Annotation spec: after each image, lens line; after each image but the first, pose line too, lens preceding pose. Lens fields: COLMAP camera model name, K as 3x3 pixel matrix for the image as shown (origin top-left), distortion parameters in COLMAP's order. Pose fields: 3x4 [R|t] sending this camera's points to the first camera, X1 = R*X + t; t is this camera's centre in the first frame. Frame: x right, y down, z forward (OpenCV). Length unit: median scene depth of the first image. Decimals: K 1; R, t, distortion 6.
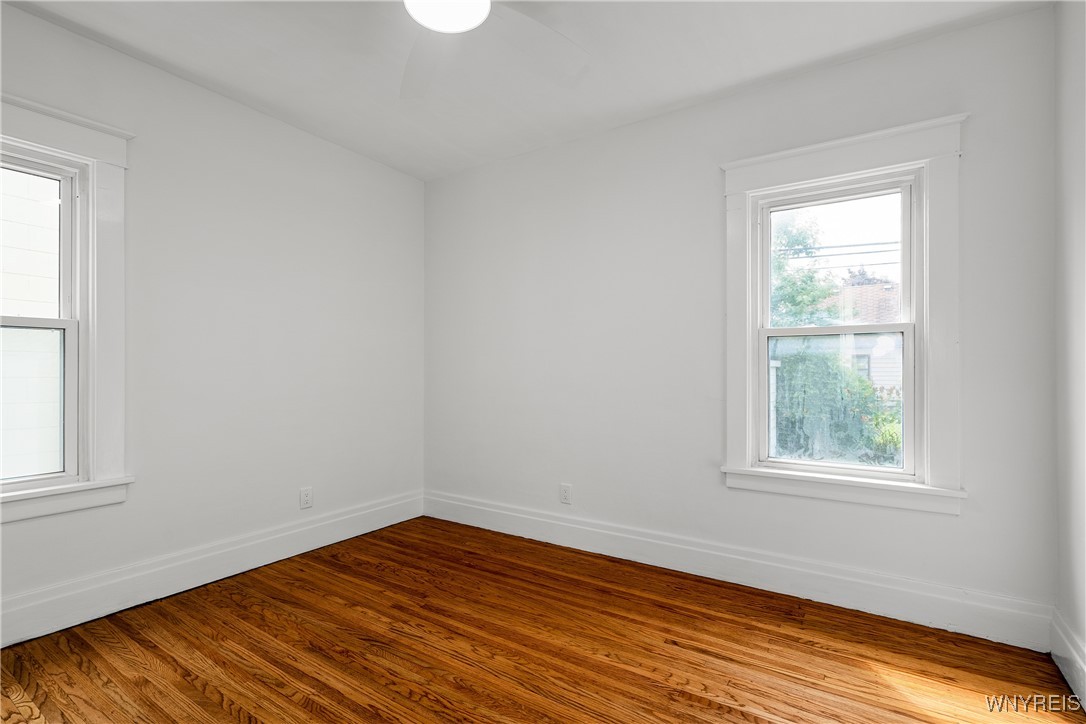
lens RADIAL K [[511.3, 0, 545.3], [0, 511.3, 368.2], [0, 0, 1]] dist [0.002056, 0.000330]
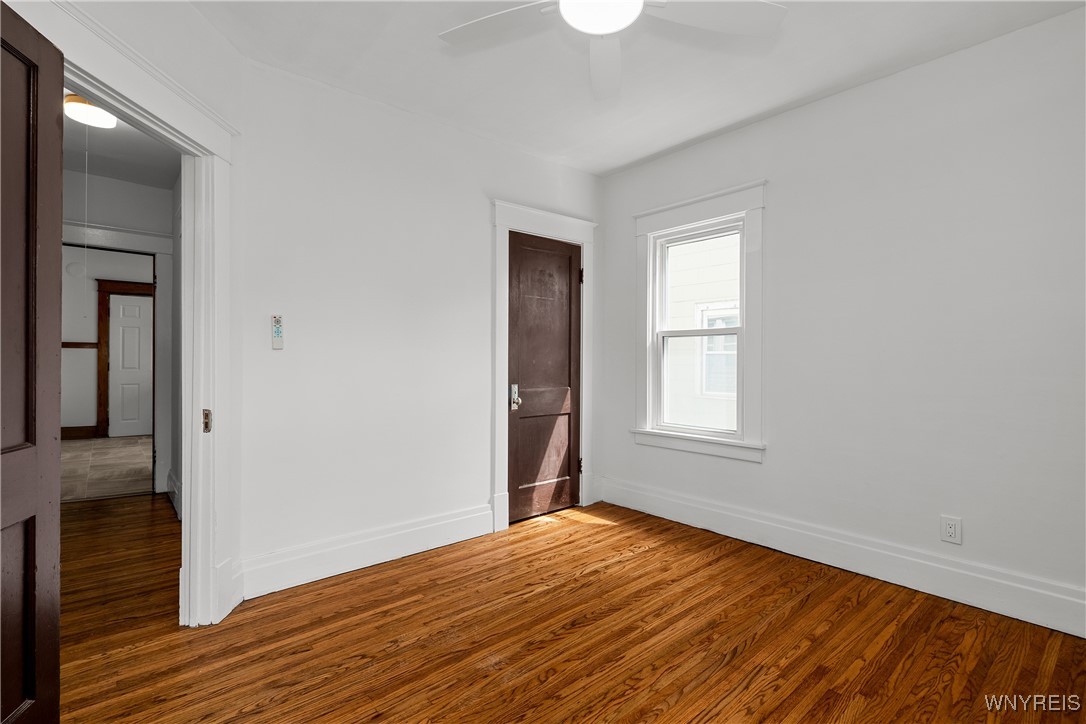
lens RADIAL K [[511.3, 0, 549.7], [0, 511.3, 359.1], [0, 0, 1]] dist [0.002056, 0.000330]
pose [[-0.264831, 0.002381, -0.964292, 0.513414], [0.000216, 0.999997, 0.002410, -0.006024], [0.964295, 0.000429, -0.264831, 0.733071]]
